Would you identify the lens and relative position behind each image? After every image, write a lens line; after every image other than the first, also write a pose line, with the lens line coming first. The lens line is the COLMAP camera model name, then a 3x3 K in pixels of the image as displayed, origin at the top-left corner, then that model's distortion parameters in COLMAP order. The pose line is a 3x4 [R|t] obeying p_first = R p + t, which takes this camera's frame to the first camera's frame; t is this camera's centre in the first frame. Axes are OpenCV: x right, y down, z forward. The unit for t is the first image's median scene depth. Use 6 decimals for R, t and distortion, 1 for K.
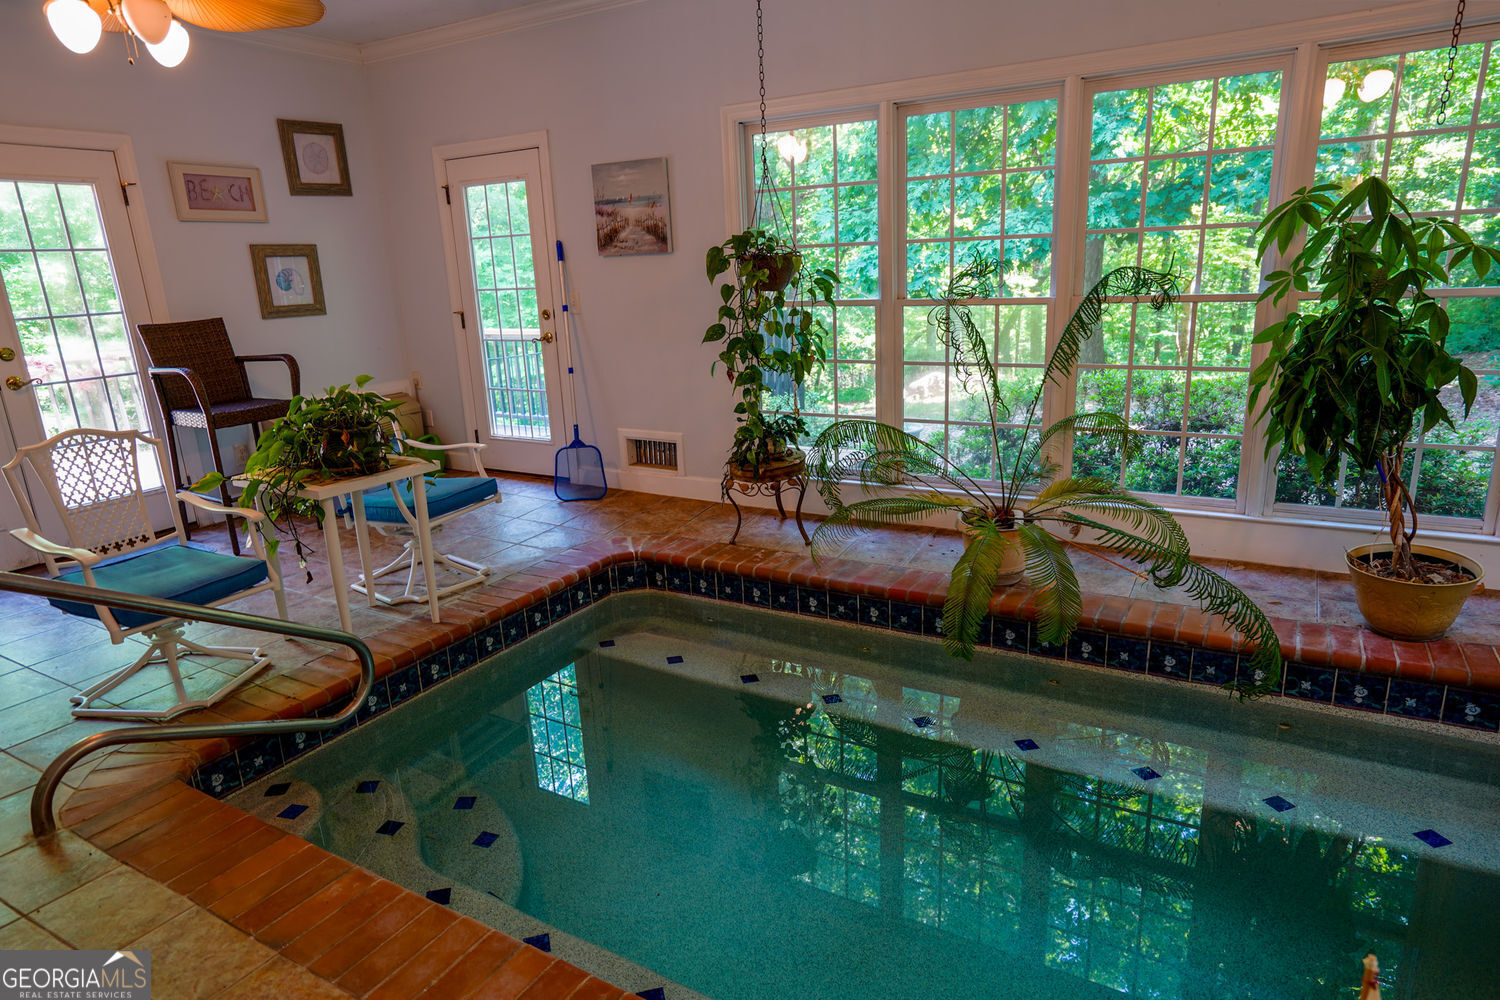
lens RADIAL K [[879.4, 0, 749.8], [0, 879.4, 511.9], [0, 0, 1]] dist [-0.004521, 0.000419]
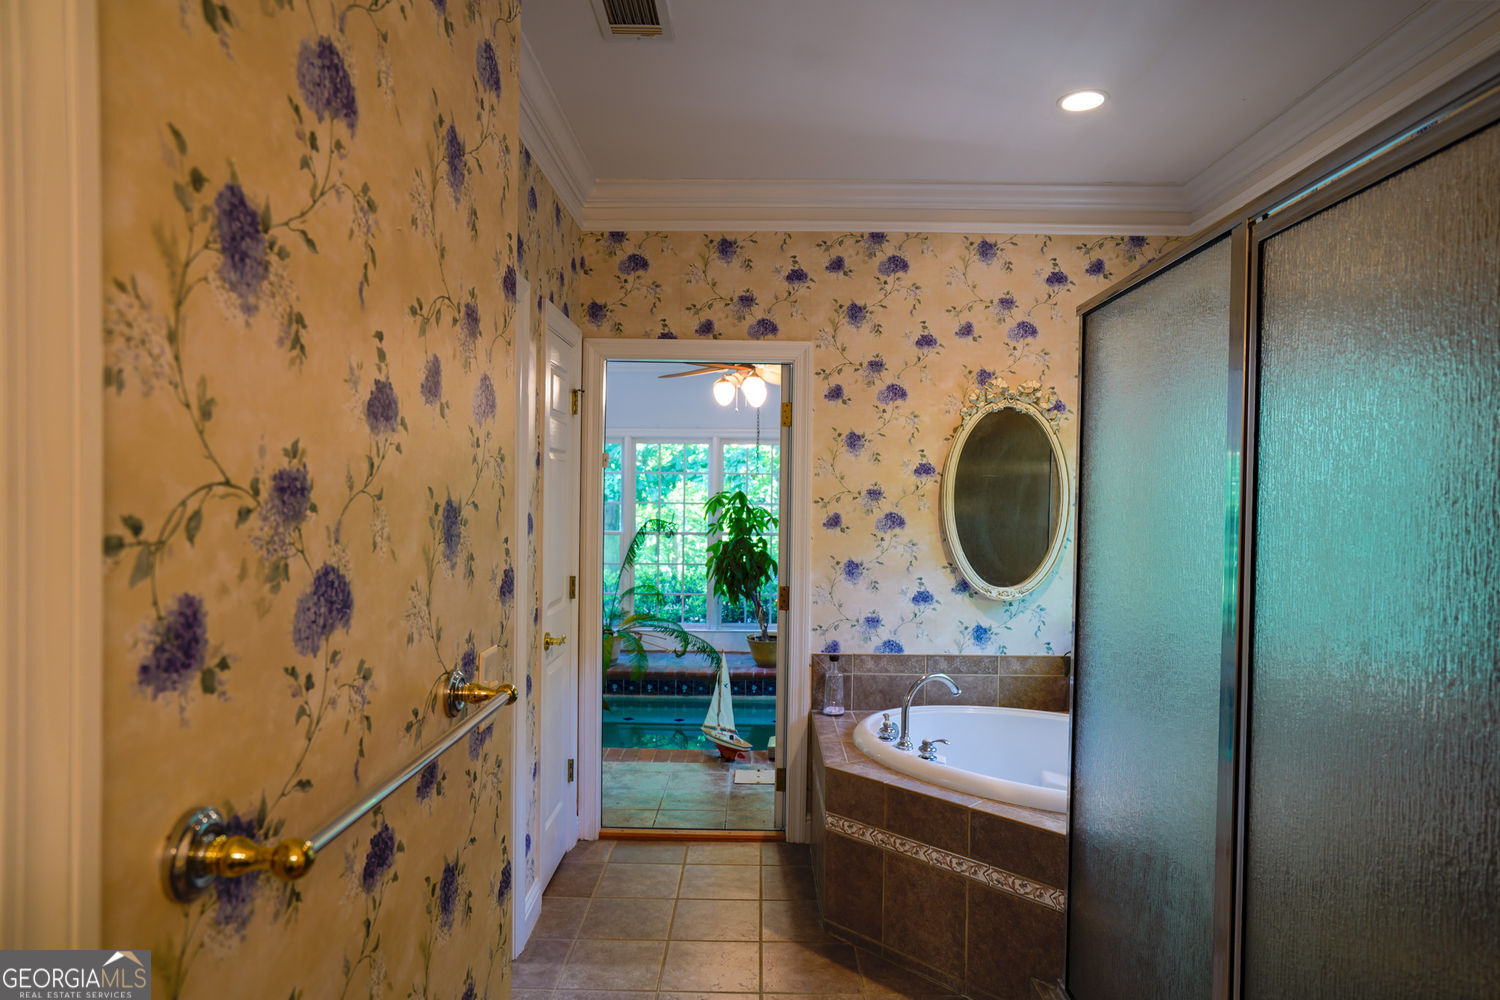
lens RADIAL K [[879.4, 0, 749.3], [0, 879.4, 504.4], [0, 0, 1]] dist [-0.004521, 0.000419]
pose [[0.860307, 0.052220, 0.507095, -0.560754], [0.089326, 0.963907, -0.250808, 0.301135], [-0.501889, 0.261069, 0.824591, -1.093141]]
